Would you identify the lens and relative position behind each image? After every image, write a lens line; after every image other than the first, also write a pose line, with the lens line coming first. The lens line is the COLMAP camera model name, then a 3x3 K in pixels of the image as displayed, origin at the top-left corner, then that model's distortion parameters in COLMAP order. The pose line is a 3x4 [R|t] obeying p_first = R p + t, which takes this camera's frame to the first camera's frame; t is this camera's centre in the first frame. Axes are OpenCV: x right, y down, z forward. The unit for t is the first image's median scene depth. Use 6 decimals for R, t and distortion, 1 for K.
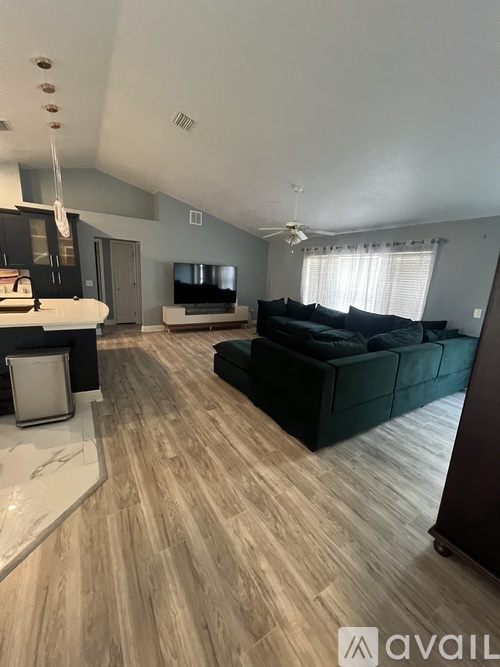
lens RADIAL K [[272.8, 0, 249.1], [0, 272.8, 332.0], [0, 0, 1]] dist [0.002728, 0.000030]
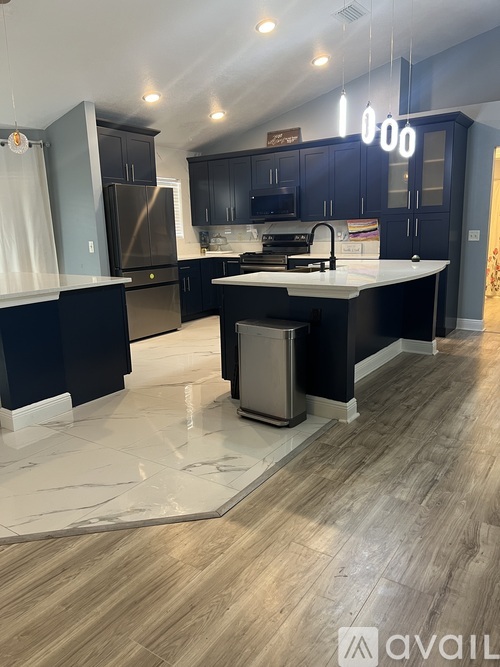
lens RADIAL K [[497.8, 0, 248.8], [0, 497.8, 336.7], [0, 0, 1]] dist [0.055468, -0.020688]
pose [[0.401251, 0.140085, -0.905193, 0.370548], [-0.146902, 0.985286, 0.087362, 0.002763], [0.904111, 0.097921, 0.415926, 0.369879]]
